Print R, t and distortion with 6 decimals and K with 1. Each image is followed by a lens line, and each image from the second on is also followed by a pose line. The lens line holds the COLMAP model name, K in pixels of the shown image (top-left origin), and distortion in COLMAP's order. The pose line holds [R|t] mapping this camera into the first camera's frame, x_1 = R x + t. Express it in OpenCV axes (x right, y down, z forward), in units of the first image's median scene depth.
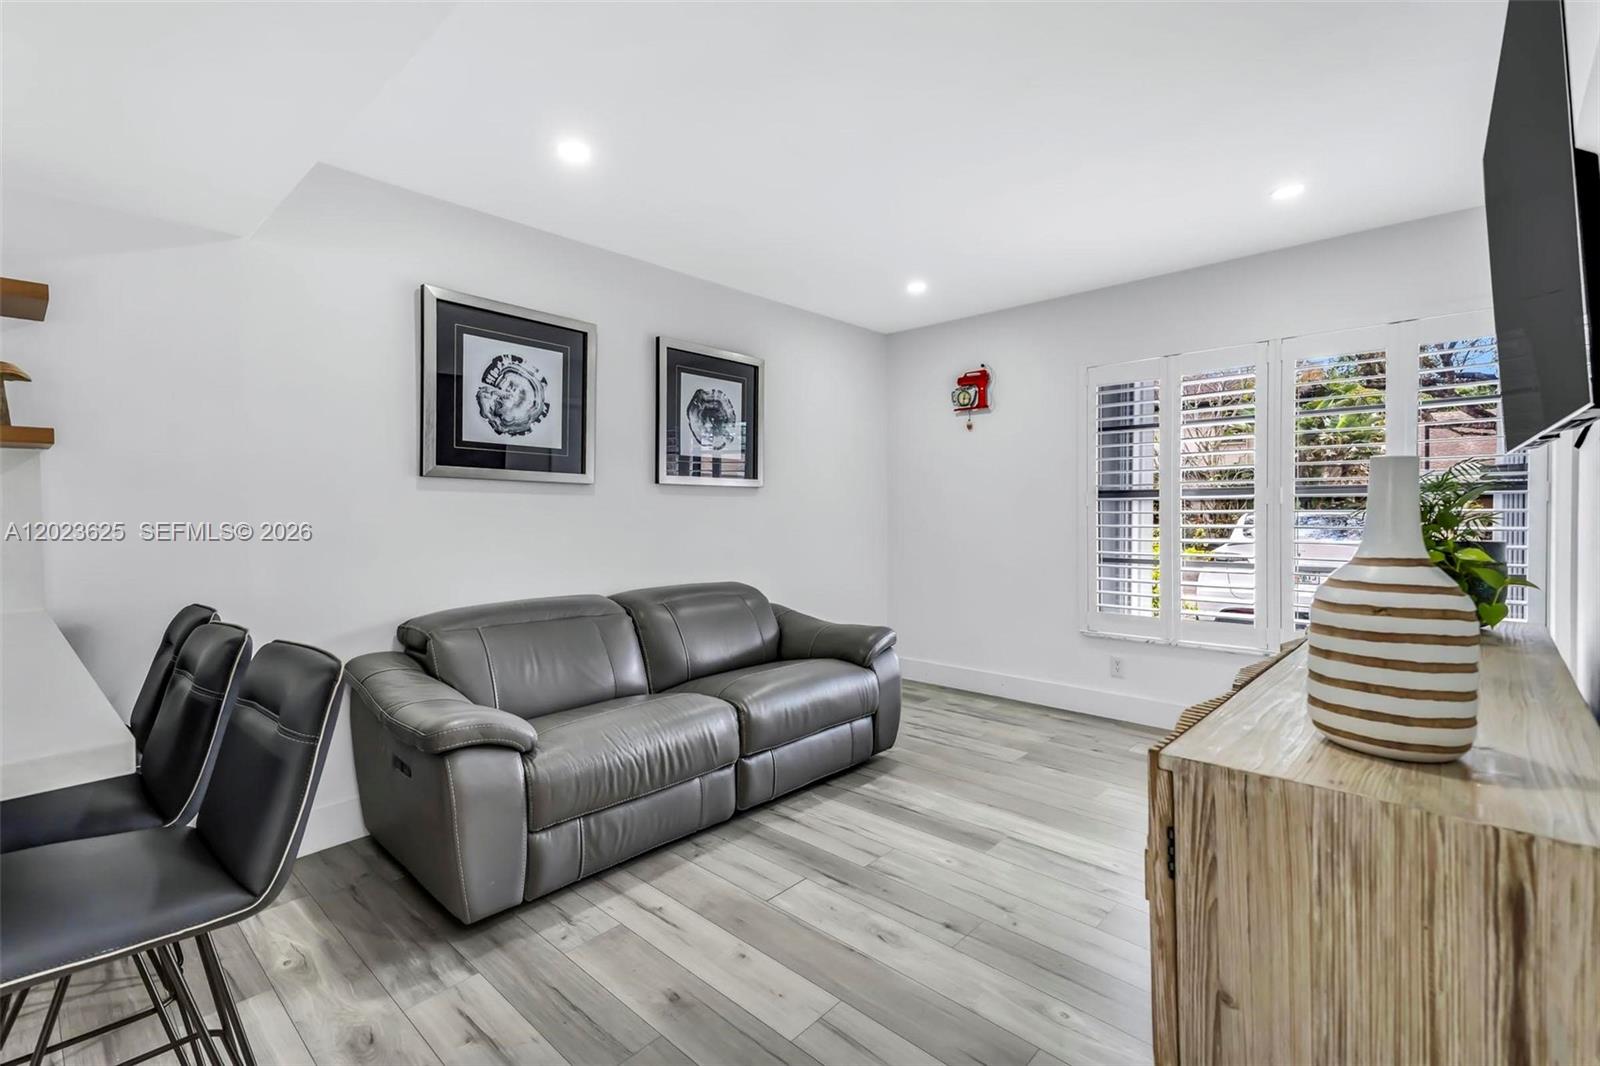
lens RADIAL K [[711.7, 0, 818.2], [0, 711.7, 529.5], [0, 0, 1]] dist [0.022848, -0.005948]
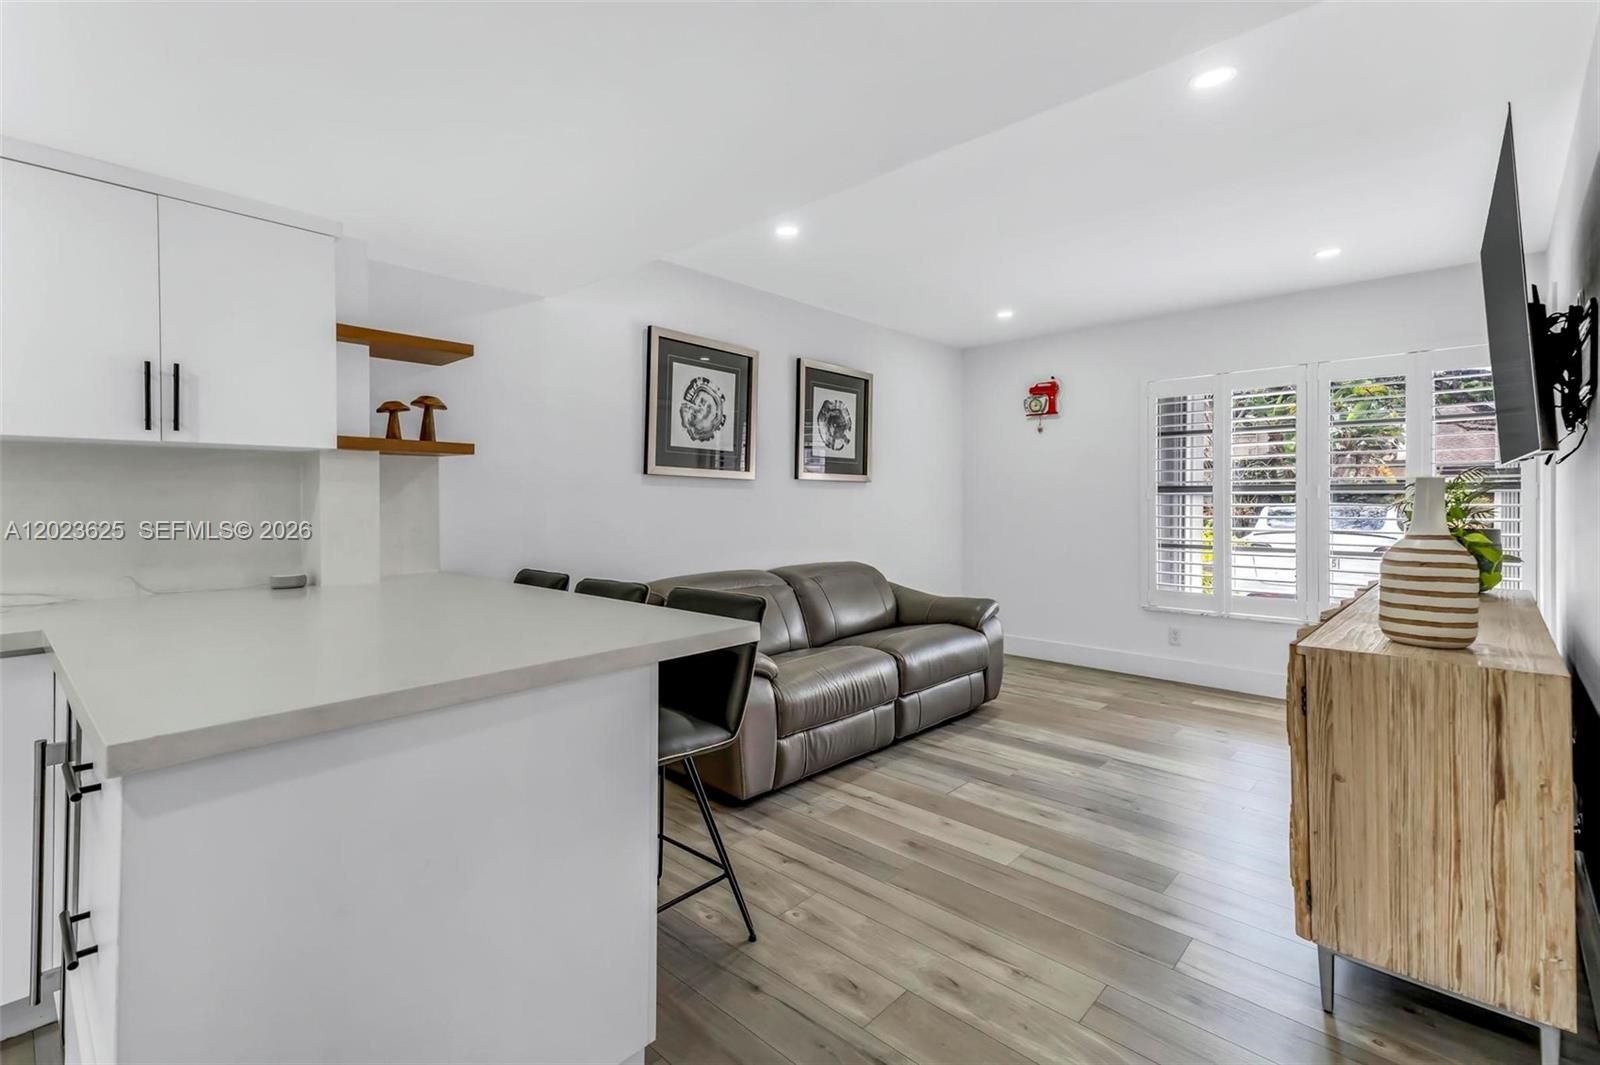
lens RADIAL K [[726.1, 0, 799.2], [0, 726.1, 509.4], [0, 0, 1]] dist [0.009489, 0.000077]
pose [[0.999908, 0.005413, -0.012474, -0.247140], [-0.005563, 0.999912, -0.012027, 0.002423], [0.012408, 0.012095, 0.999850, -0.276298]]
